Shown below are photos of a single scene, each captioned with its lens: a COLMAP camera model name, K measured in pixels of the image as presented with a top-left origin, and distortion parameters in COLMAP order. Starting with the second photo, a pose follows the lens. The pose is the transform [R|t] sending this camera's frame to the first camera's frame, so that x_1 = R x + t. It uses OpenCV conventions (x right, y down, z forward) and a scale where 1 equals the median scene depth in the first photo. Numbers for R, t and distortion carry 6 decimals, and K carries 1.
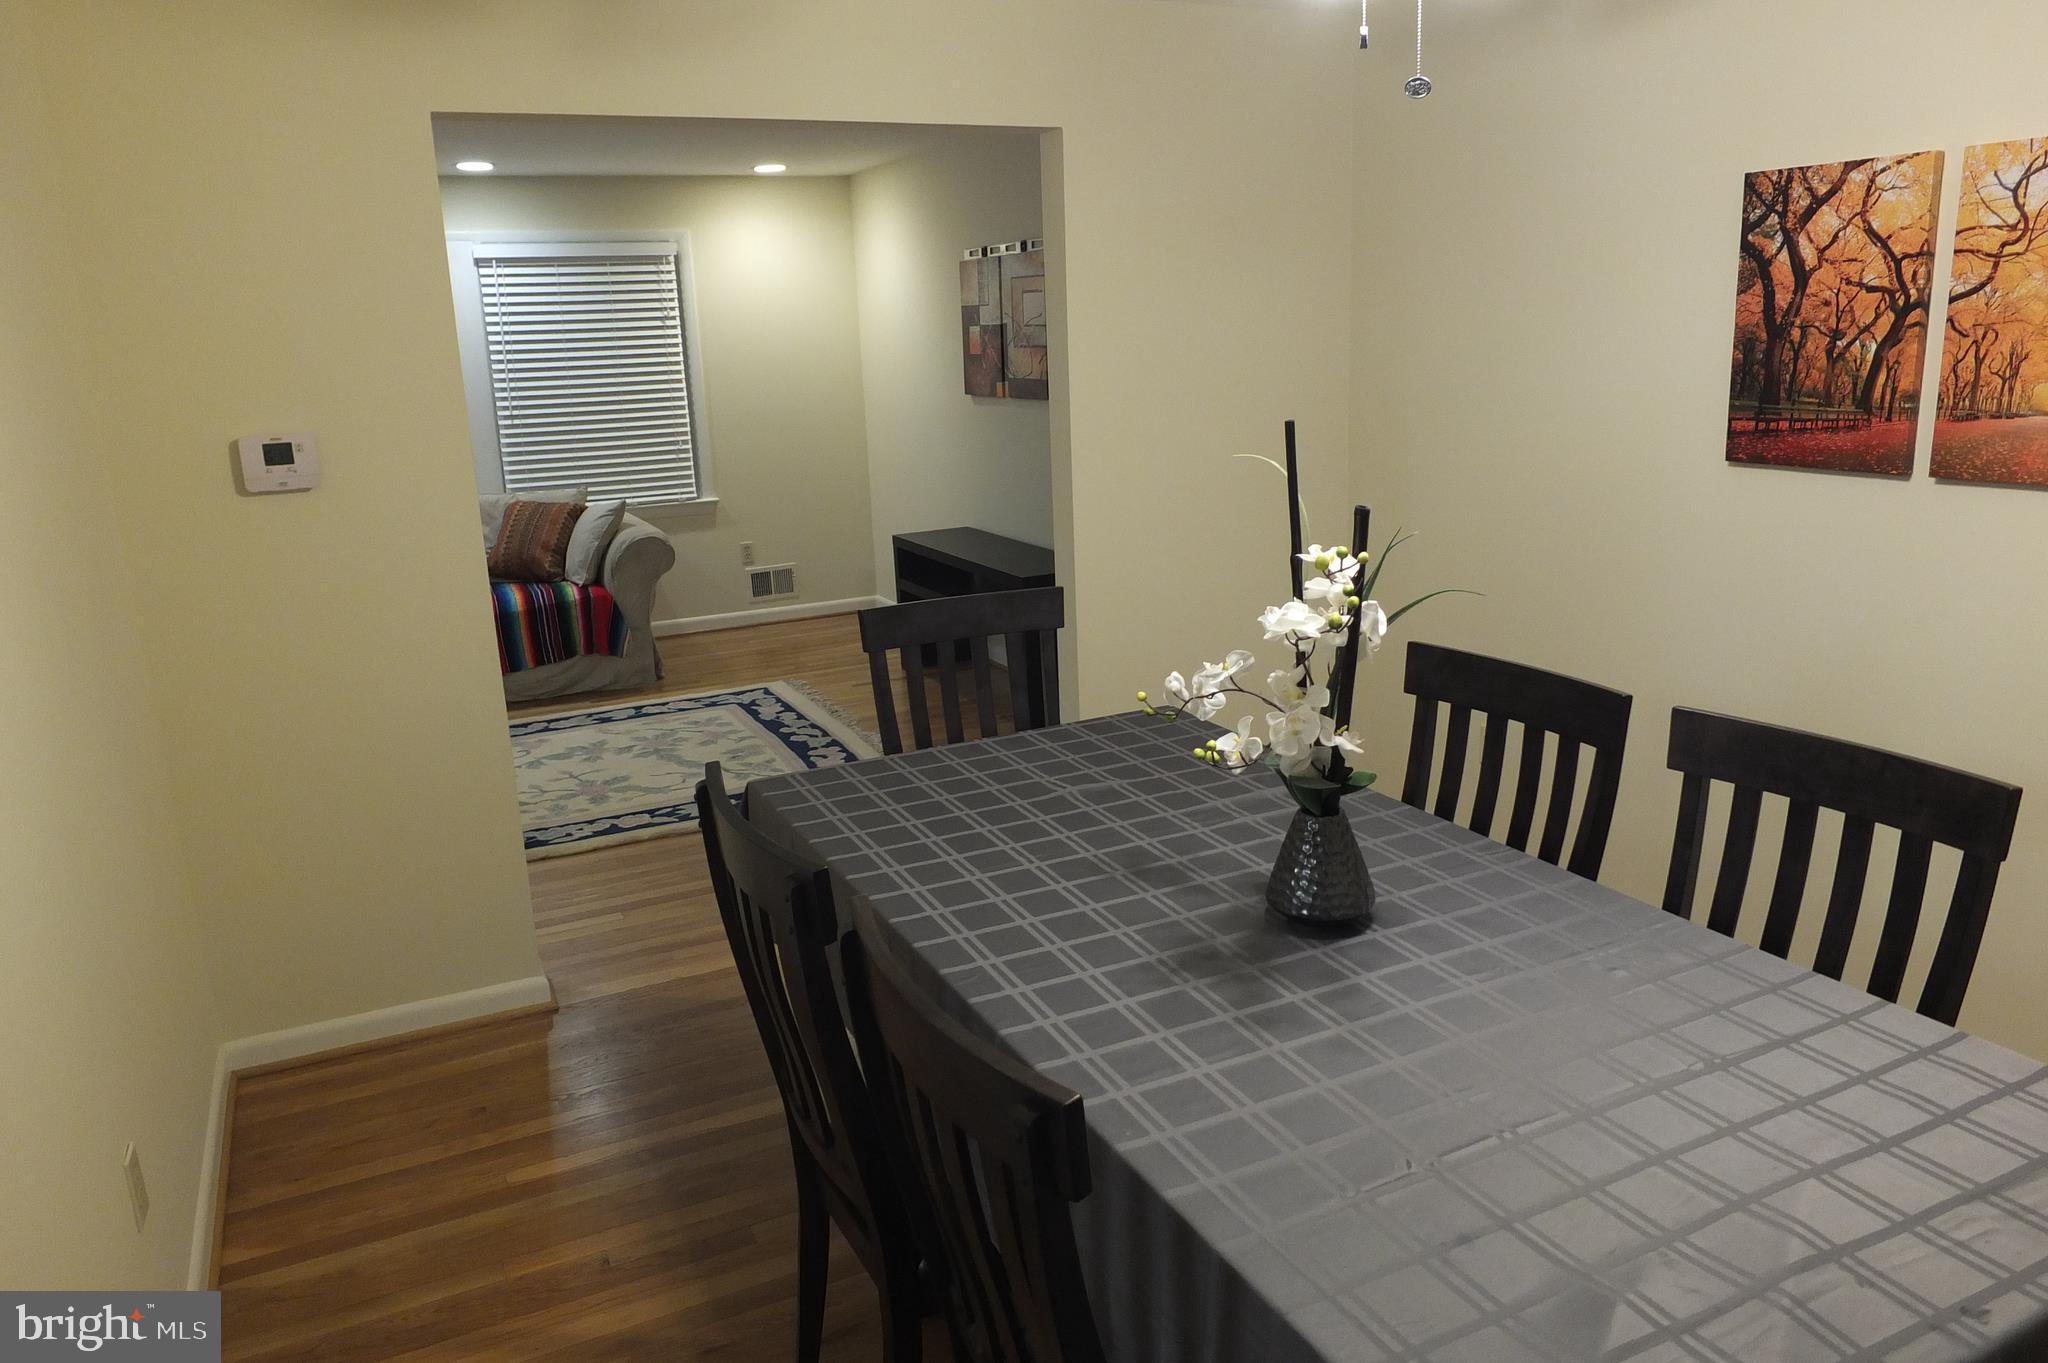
lens RADIAL K [[1401.4, 0, 1014.9], [0, 1401.4, 684.2], [0, 0, 1]] dist [-0.032124, 0.007761]
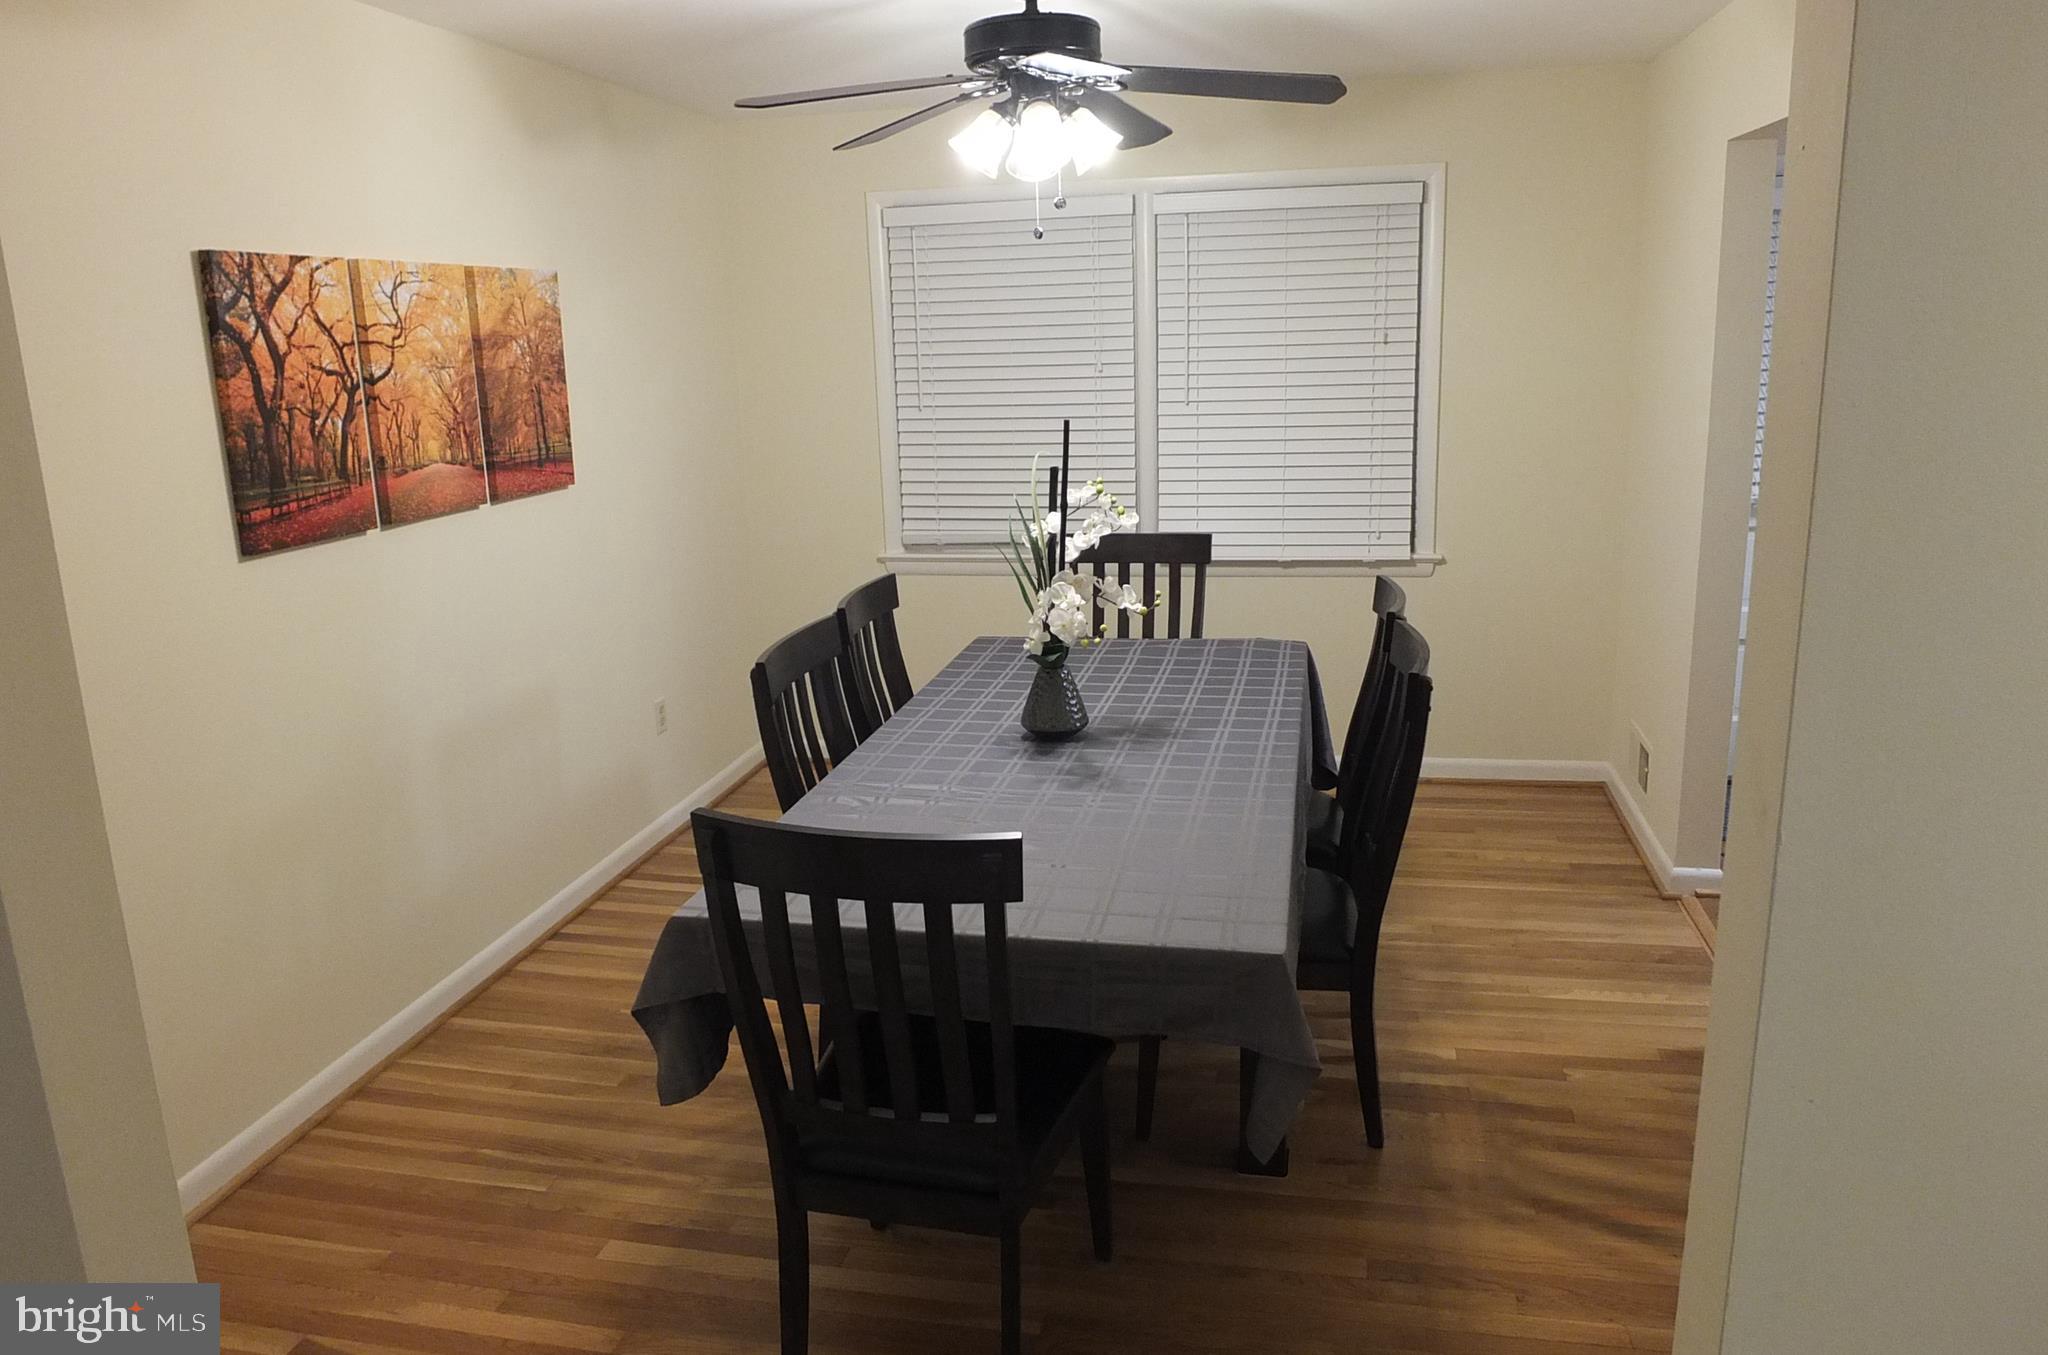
lens RADIAL K [[1445.1, 0, 1045.6], [0, 1445.1, 665.6], [0, 0, 1]] dist [-0.001631, -0.000004]
pose [[-0.803455, -0.075866, 0.590512, -0.531982], [0.203586, 0.897047, 0.392249, -0.397827], [-0.559476, 0.435374, -0.705292, 1.542139]]
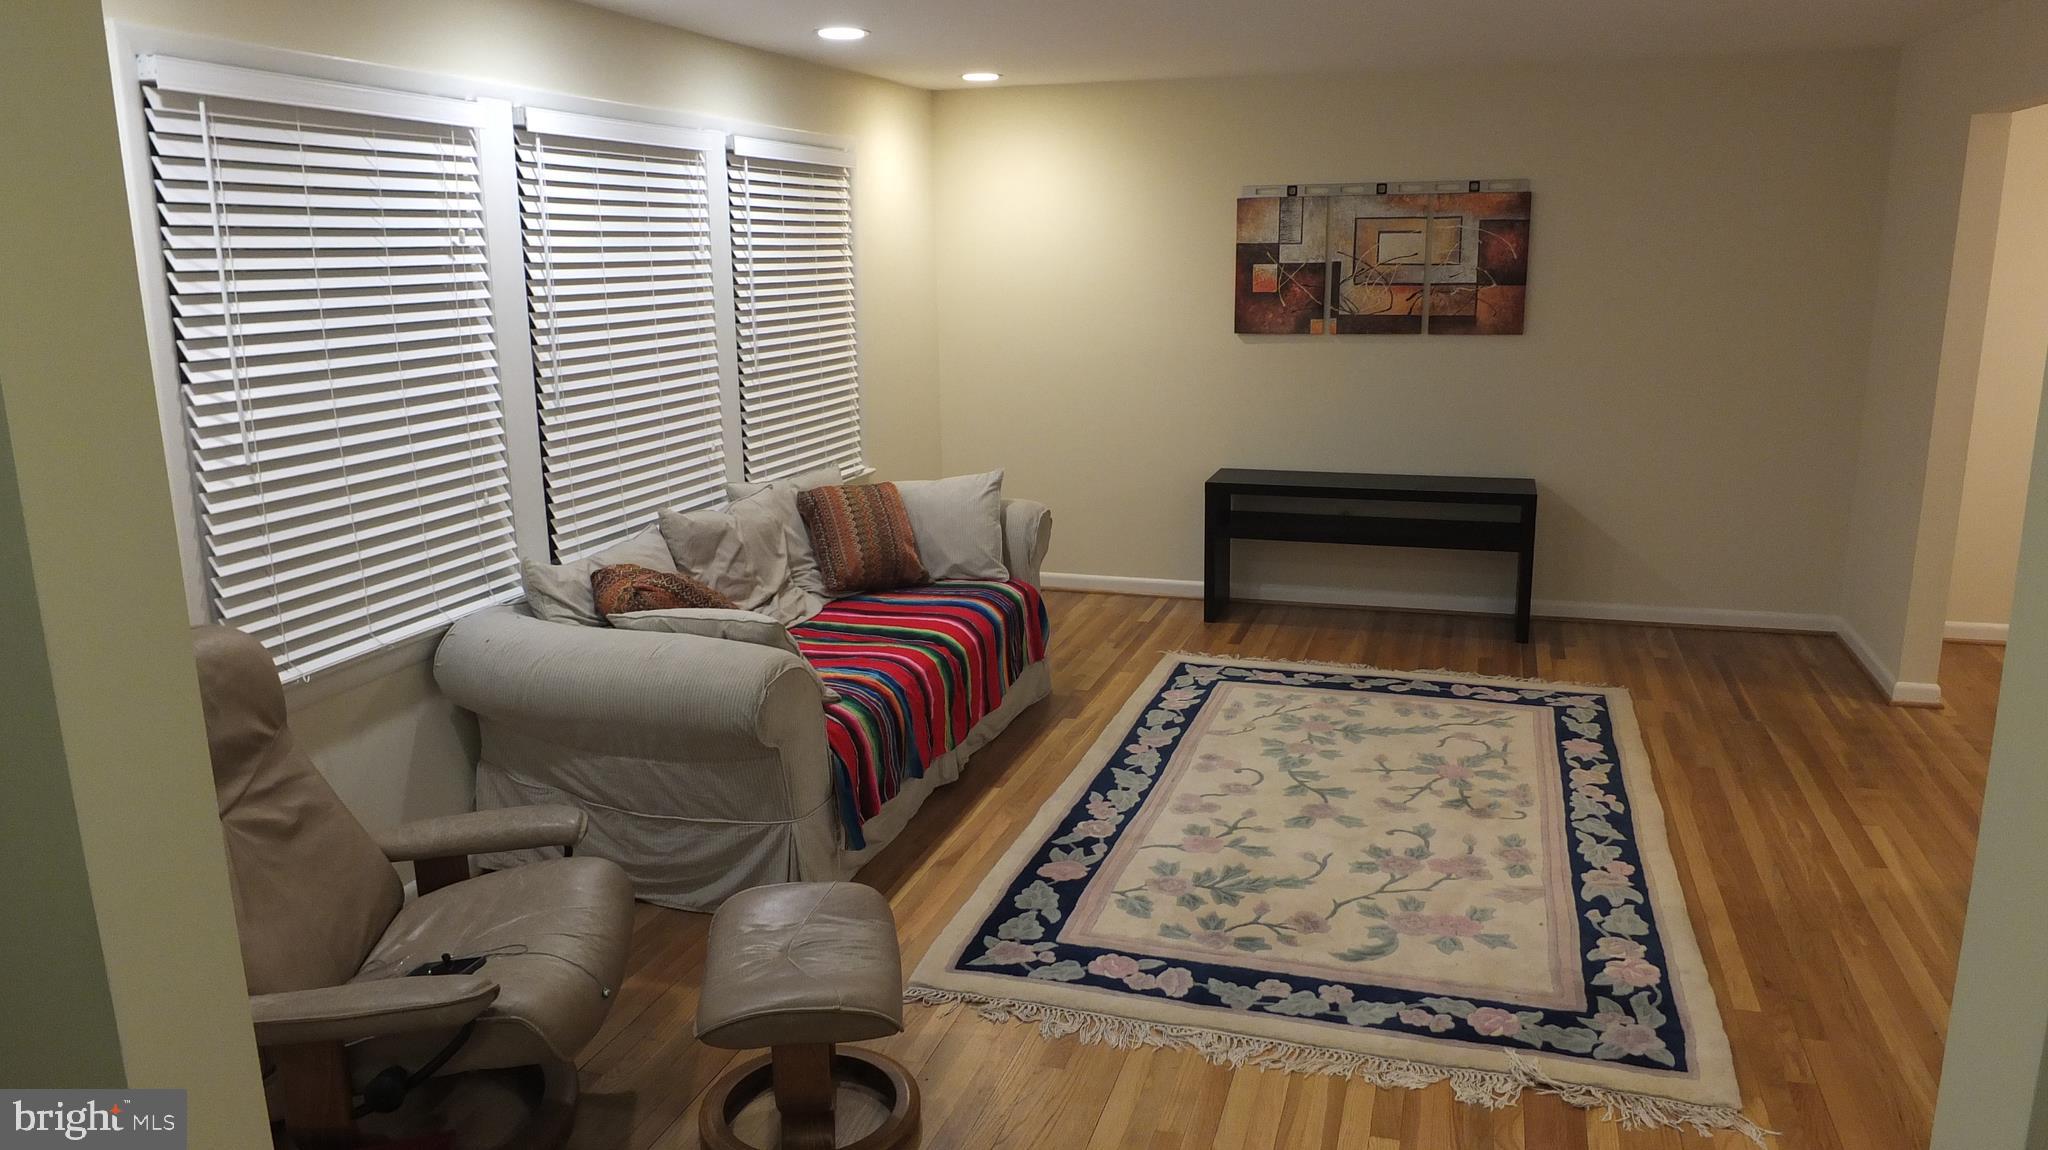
lens RADIAL K [[1397.1, 0, 1019.6], [0, 1397.1, 581.7], [0, 0, 1]] dist [-0.027784, -0.008712]
pose [[0.692979, -0.140597, 0.707116, -2.013000], [0.173283, 0.984530, 0.025936, -0.206743], [-0.699823, 0.104558, 0.706622, 1.025053]]
